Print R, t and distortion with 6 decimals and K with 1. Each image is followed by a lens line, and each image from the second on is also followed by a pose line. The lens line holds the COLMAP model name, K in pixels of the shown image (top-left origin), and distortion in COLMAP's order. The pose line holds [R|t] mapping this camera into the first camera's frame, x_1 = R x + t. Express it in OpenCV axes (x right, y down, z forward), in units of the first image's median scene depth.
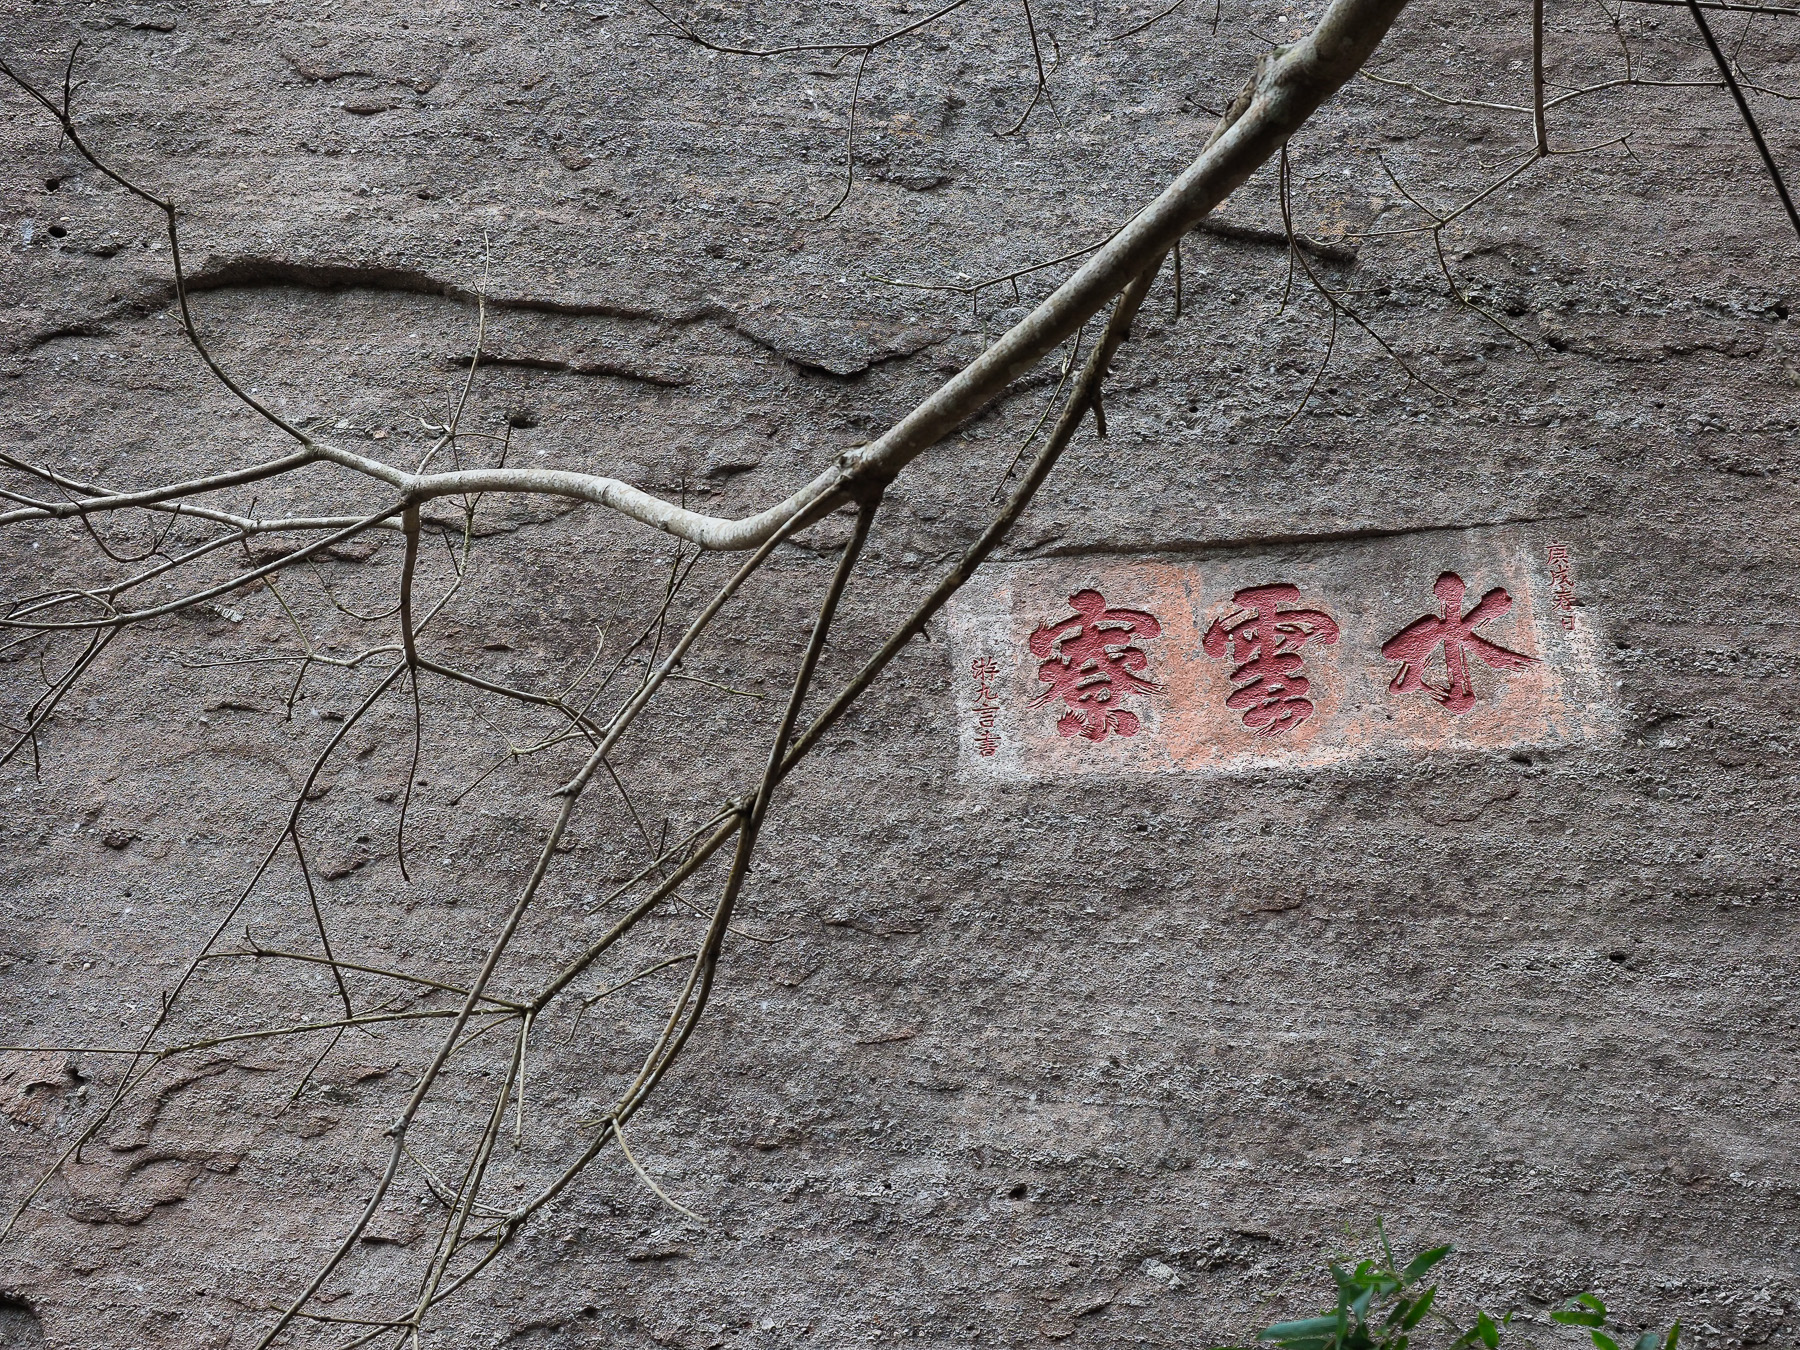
lens RADIAL K [[2771.8, 0, 917.7], [0, 2771.8, 667.0], [0, 0, 1]] dist [0.017481, 0.000000]
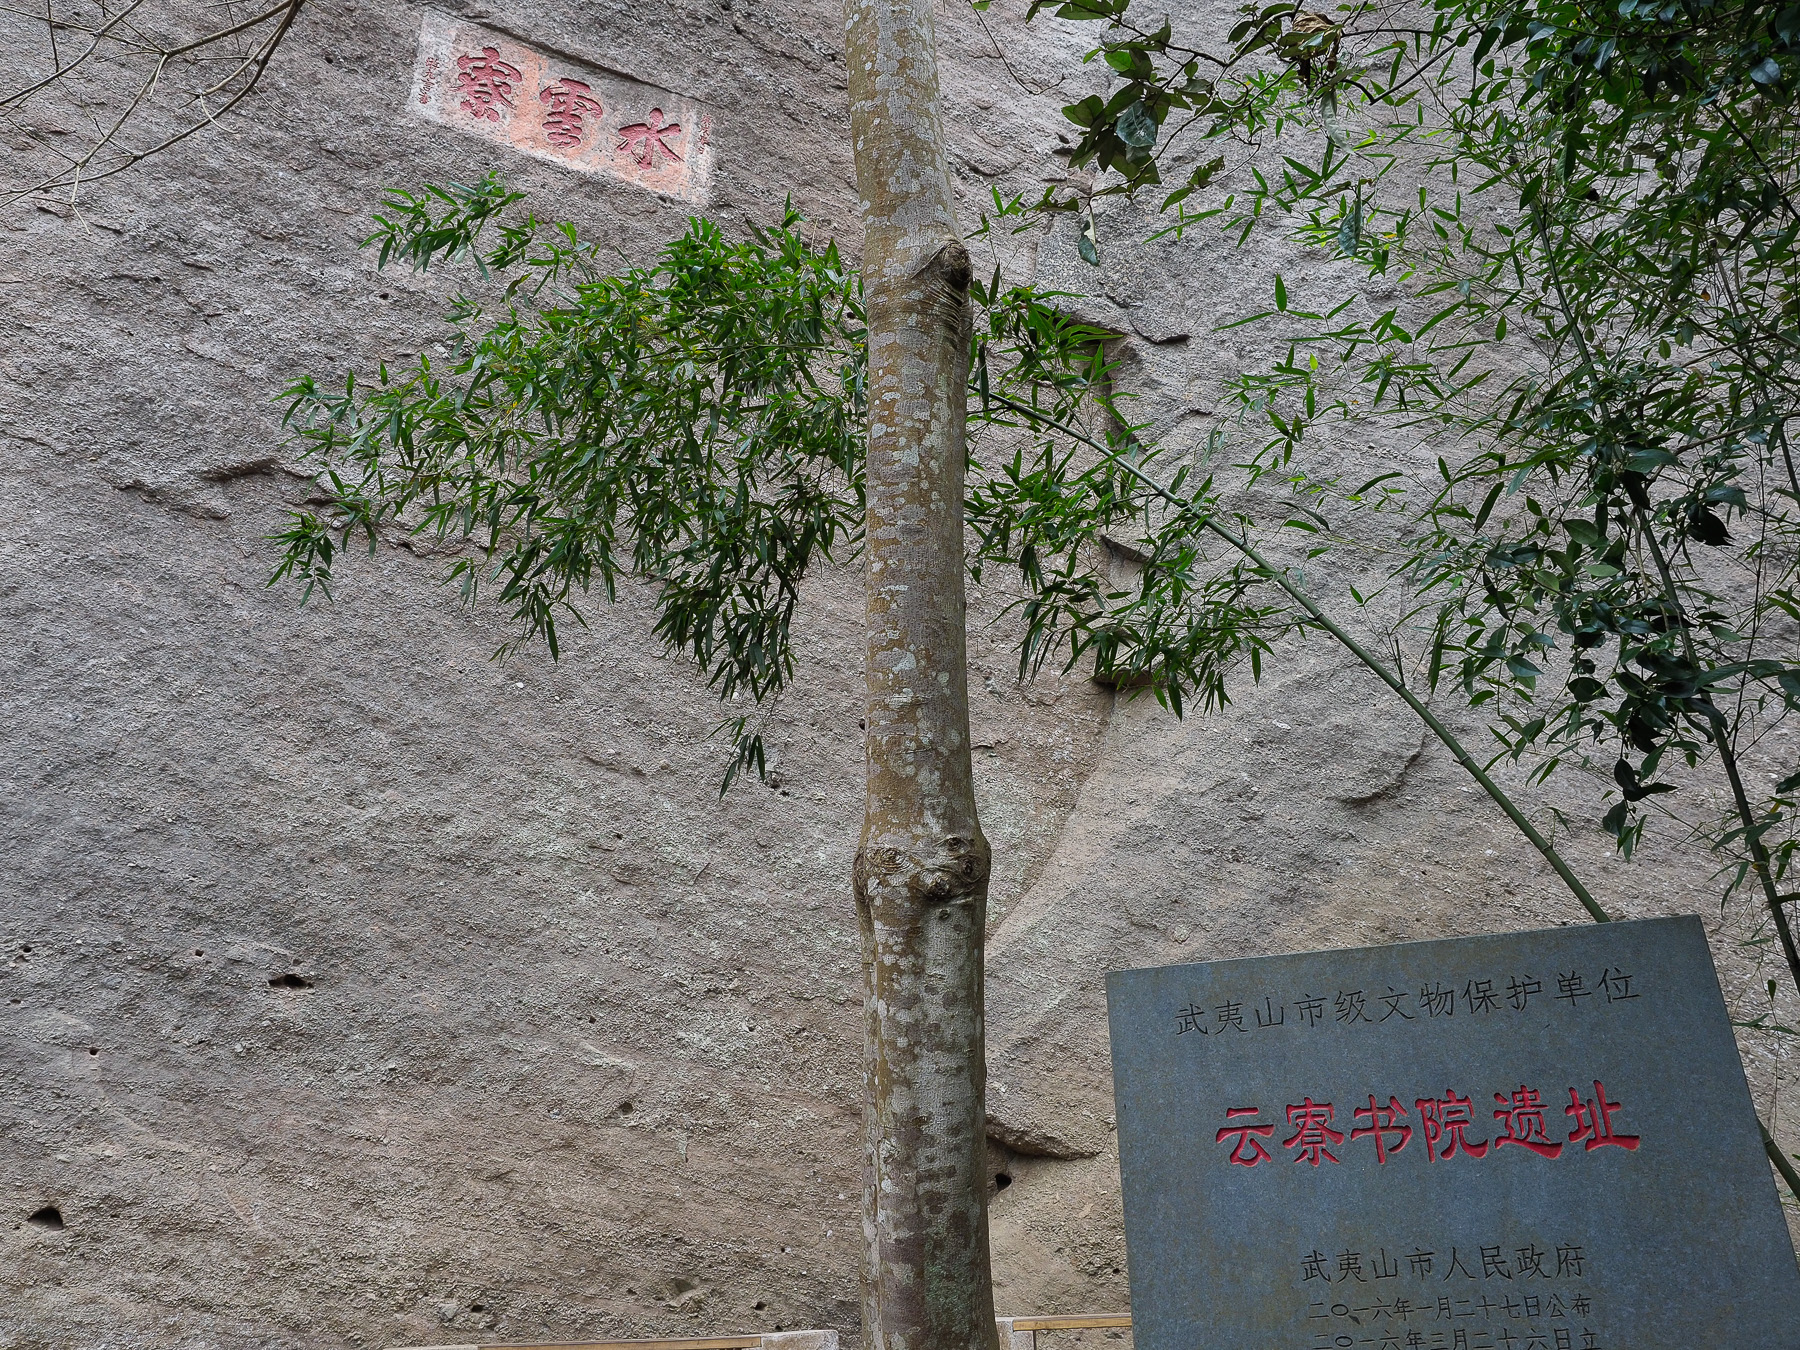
lens RADIAL K [[1296.6, 0, 899.0], [0, 1296.6, 667.6], [0, 0, 1]] dist [-0.013937, 0.010667]
pose [[0.876062, 0.228555, 0.424591, 0.023421], [-0.345631, 0.911630, 0.222419, 0.079794], [-0.336235, -0.341605, 0.877640, -0.131839]]
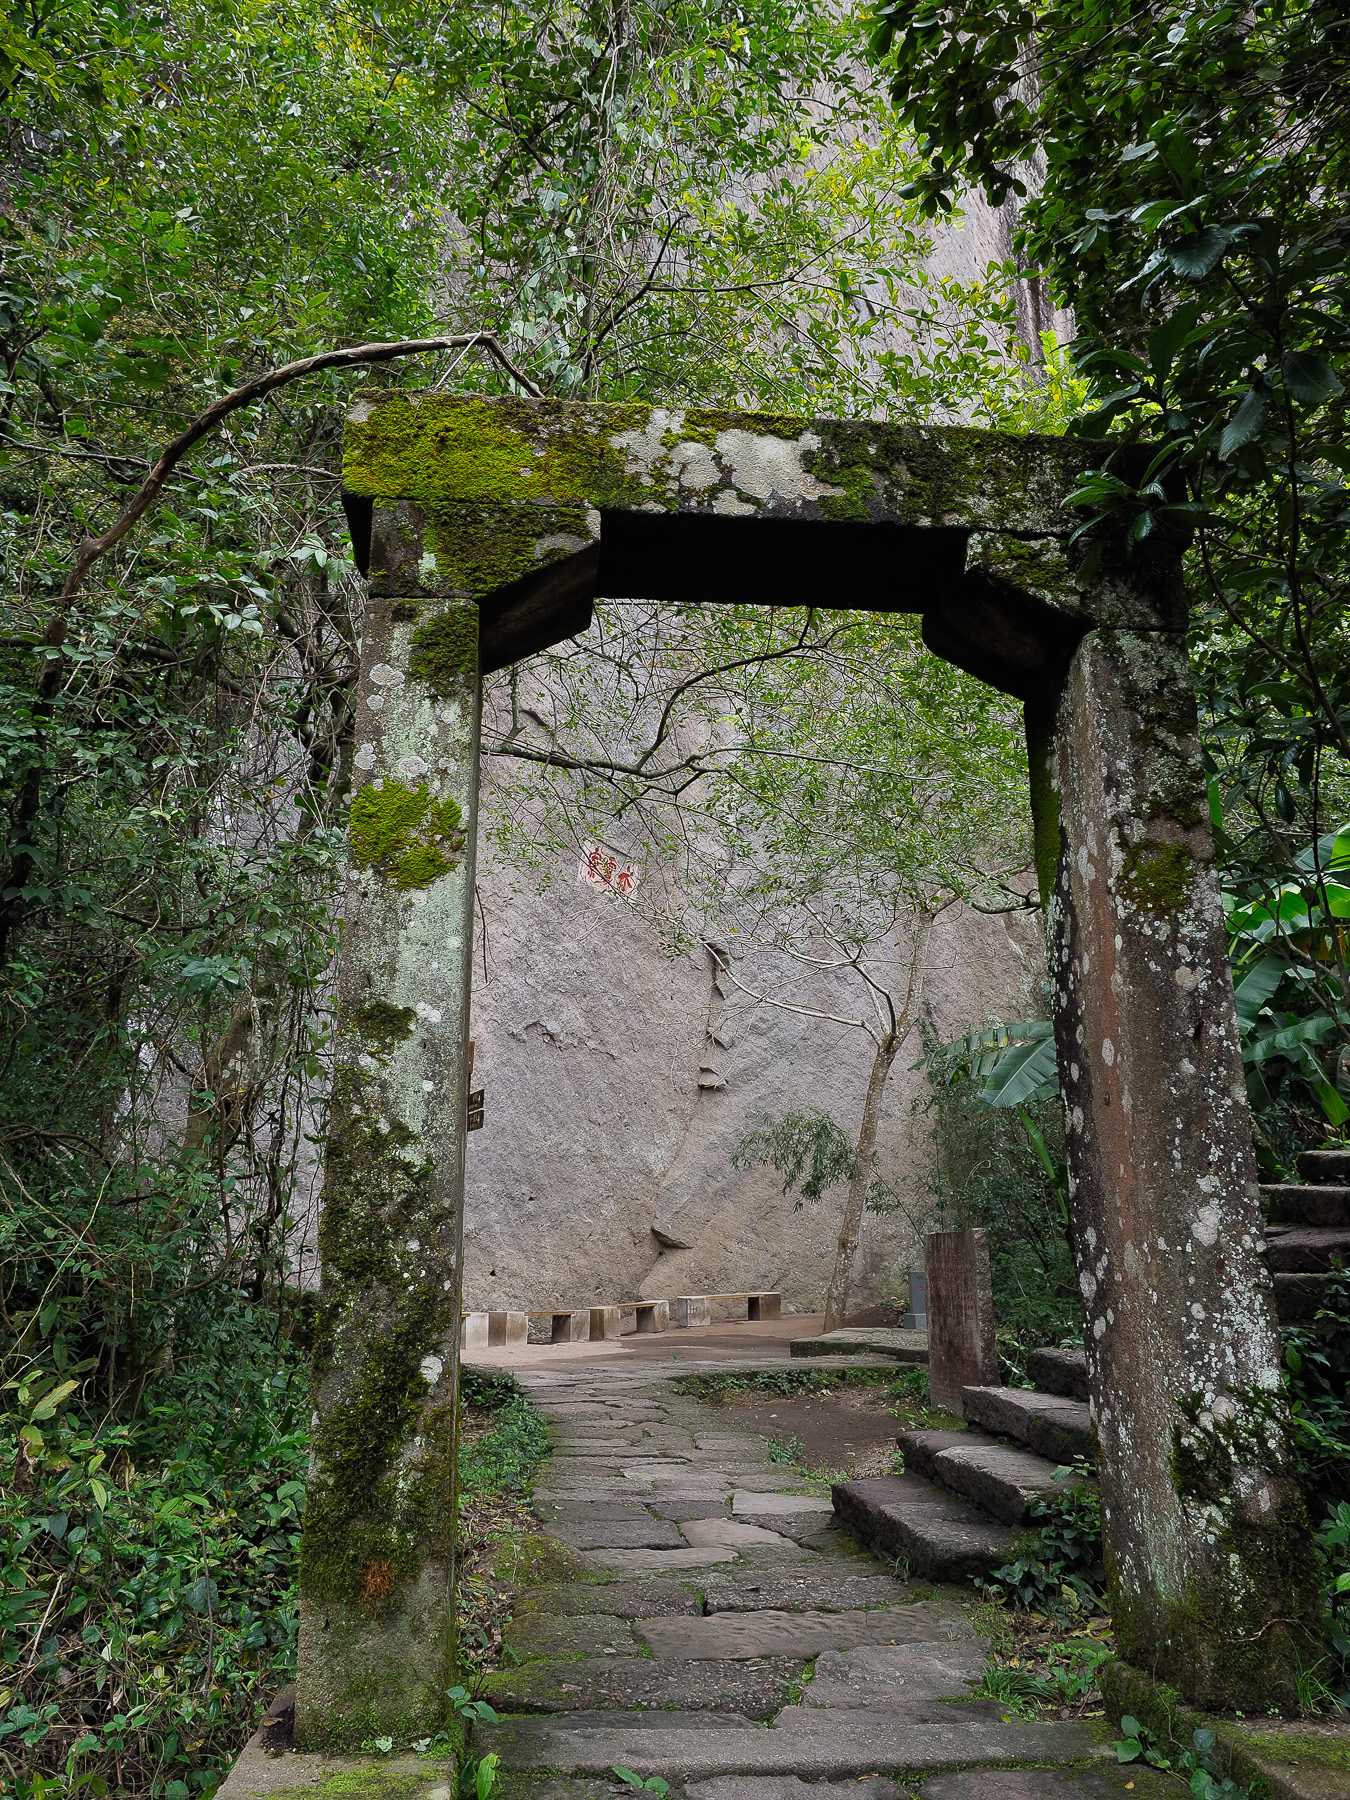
lens RADIAL K [[1296.6, 0, 662.1], [0, 1296.6, 883.7], [0, 0, 1]] dist [-0.013937, 0.010667]
pose [[0.404858, 0.271969, 0.872997, -2.210038], [-0.640094, 0.766090, 0.058184, -0.214526], [-0.652970, -0.582357, 0.484243, -0.396260]]
